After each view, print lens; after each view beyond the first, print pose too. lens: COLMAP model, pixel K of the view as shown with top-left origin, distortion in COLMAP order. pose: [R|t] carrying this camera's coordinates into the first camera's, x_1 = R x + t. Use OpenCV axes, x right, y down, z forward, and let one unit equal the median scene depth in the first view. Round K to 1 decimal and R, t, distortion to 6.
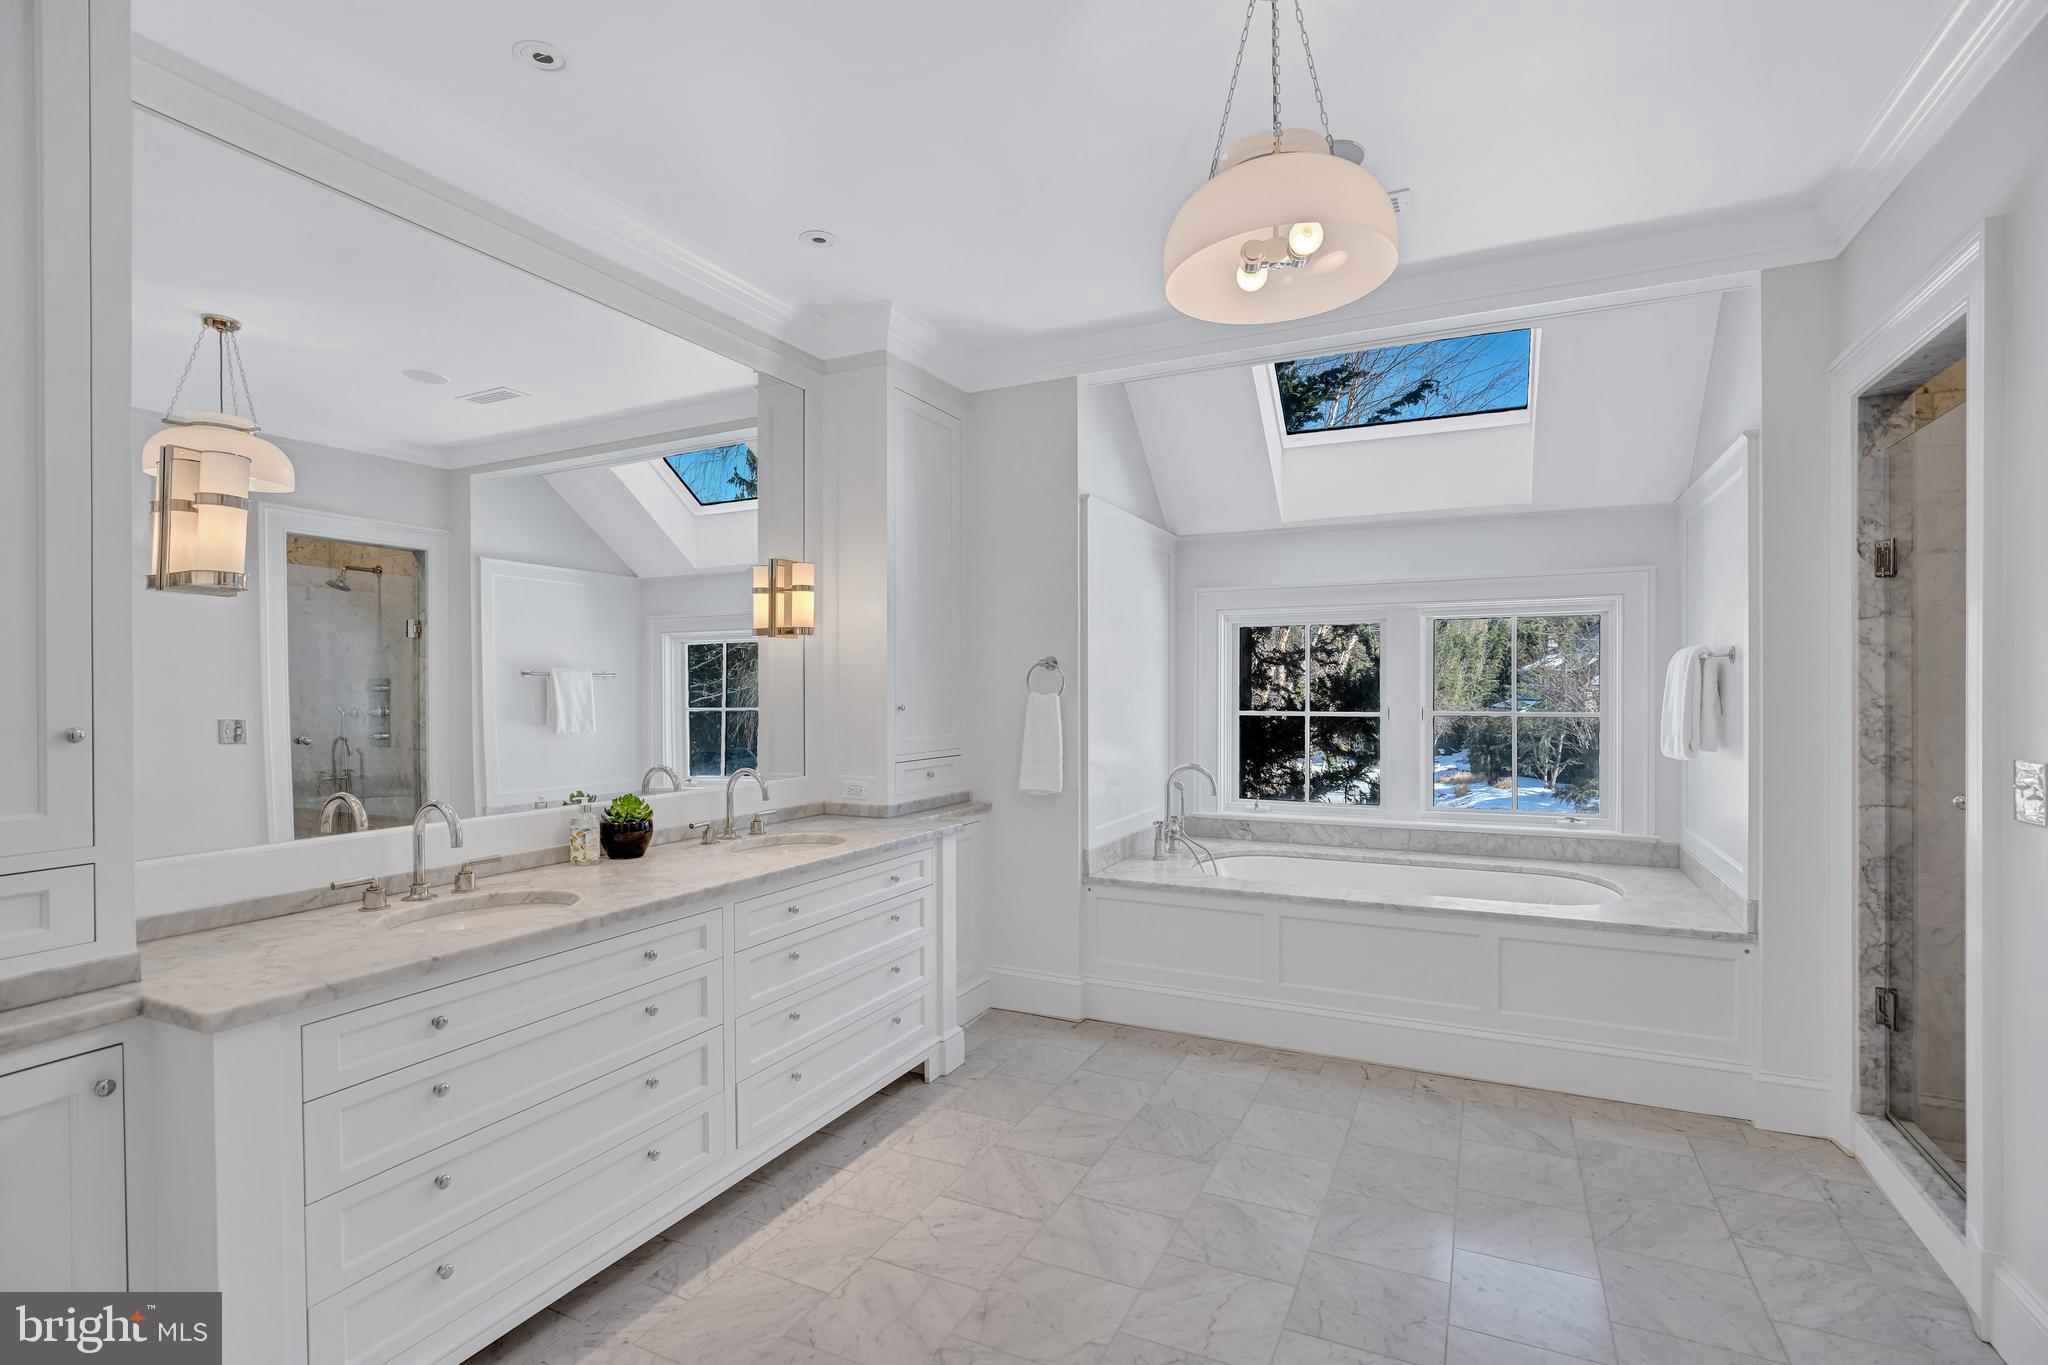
lens RADIAL K [[969.8, 0, 941.6], [0, 969.8, 688.8], [0, 0, 1]] dist [-0.036230, 0.001185]
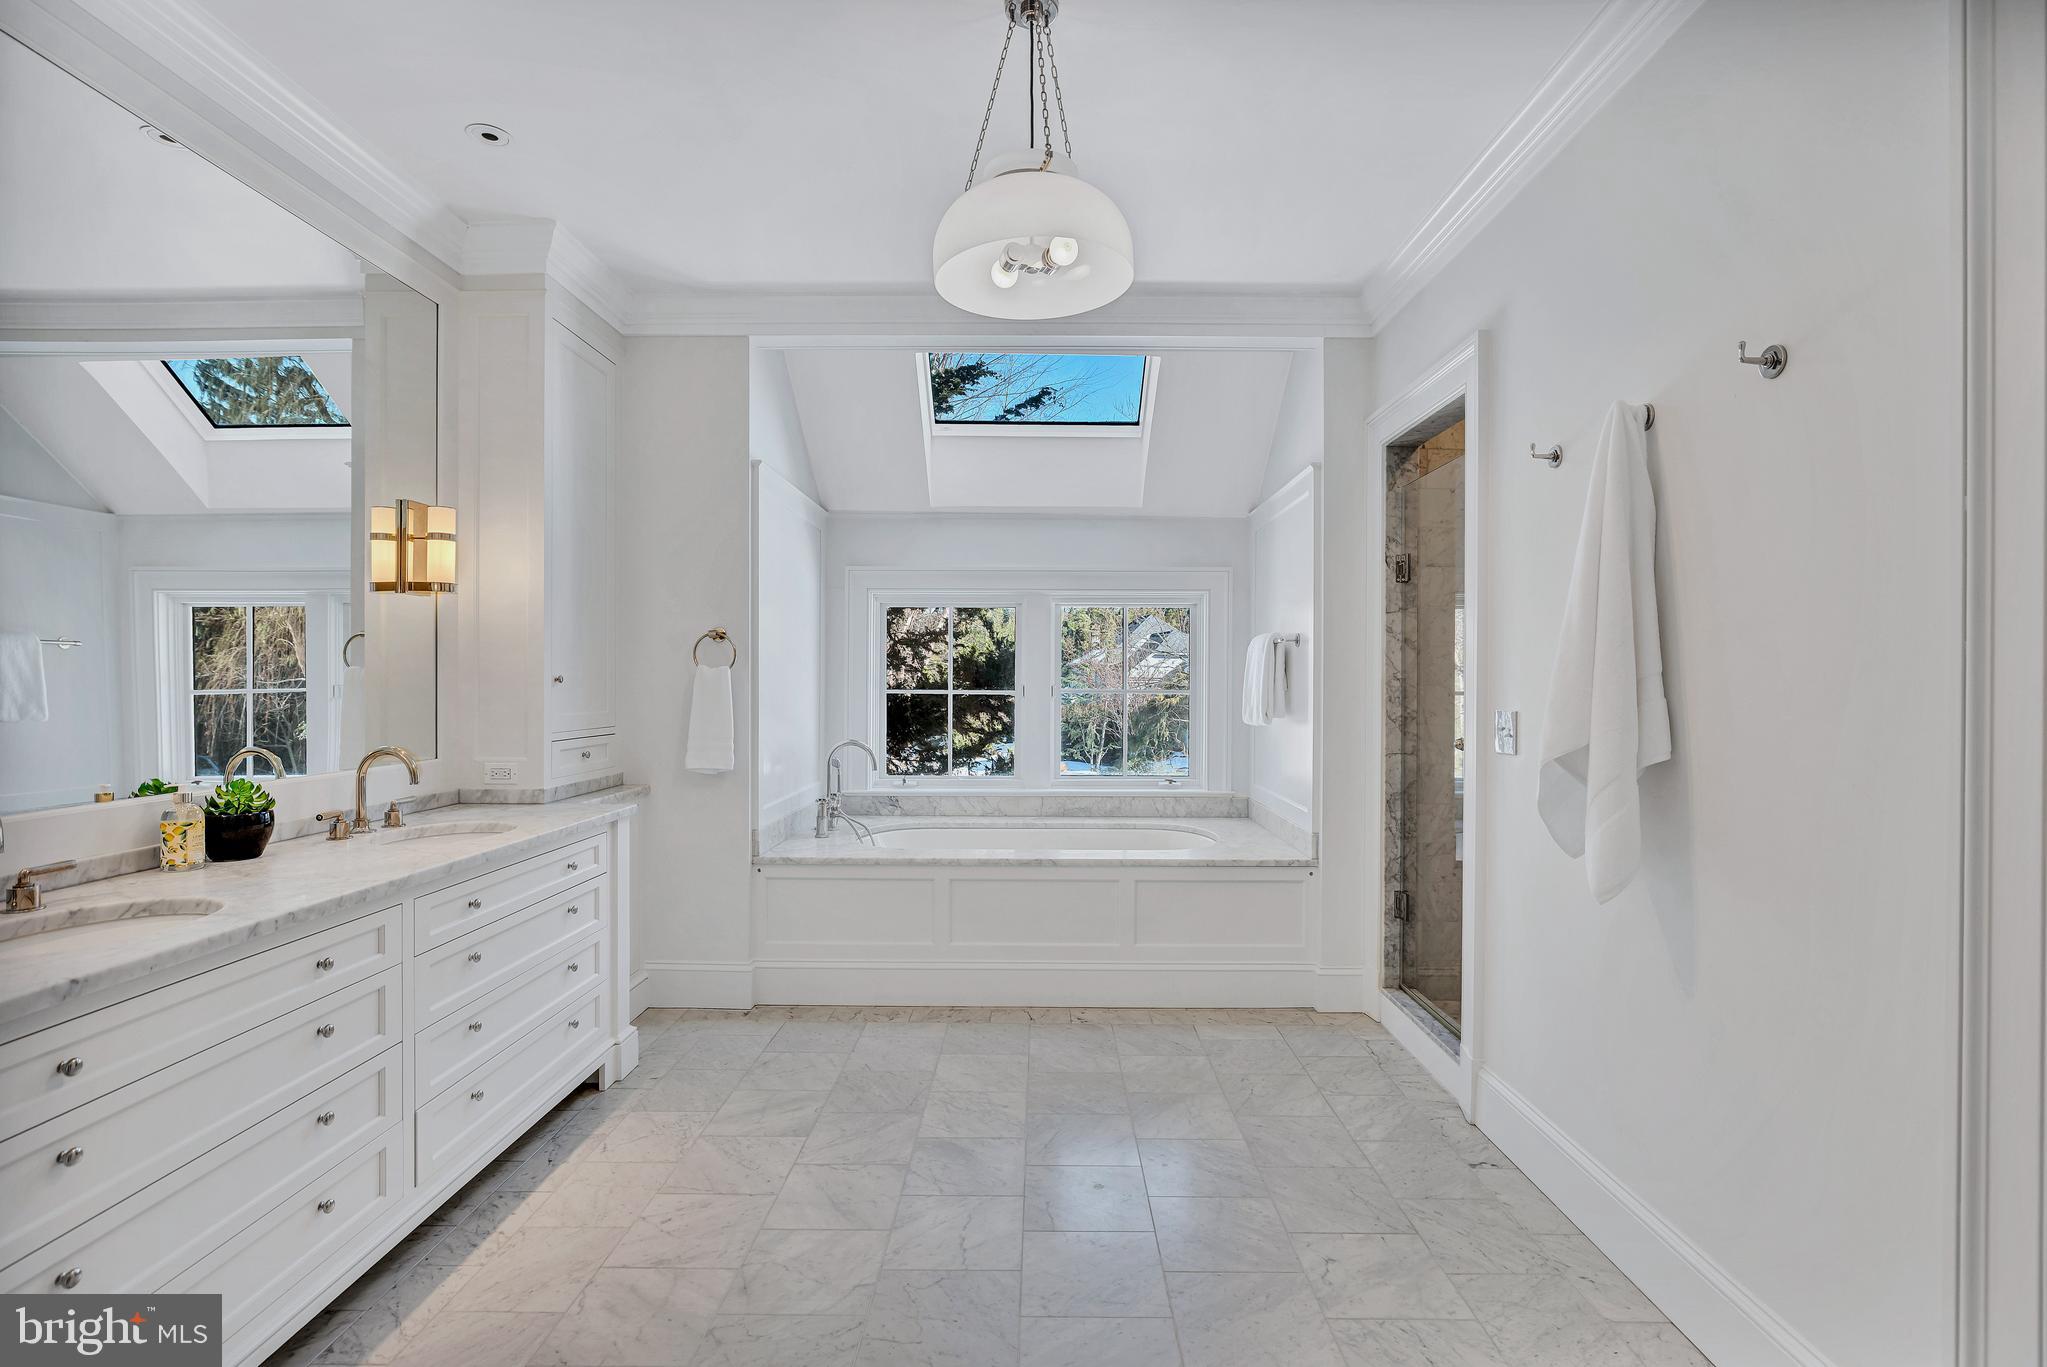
lens RADIAL K [[1017.3, 0, 1023.5], [0, 1017.3, 683.5], [0, 0, 1]] dist [-0.054767, 0.013023]
pose [[0.884316, 0.005038, 0.466861, -0.109184], [-0.008555, 0.999949, 0.005416, 0.016884], [-0.466810, -0.008783, 0.884314, -0.016890]]
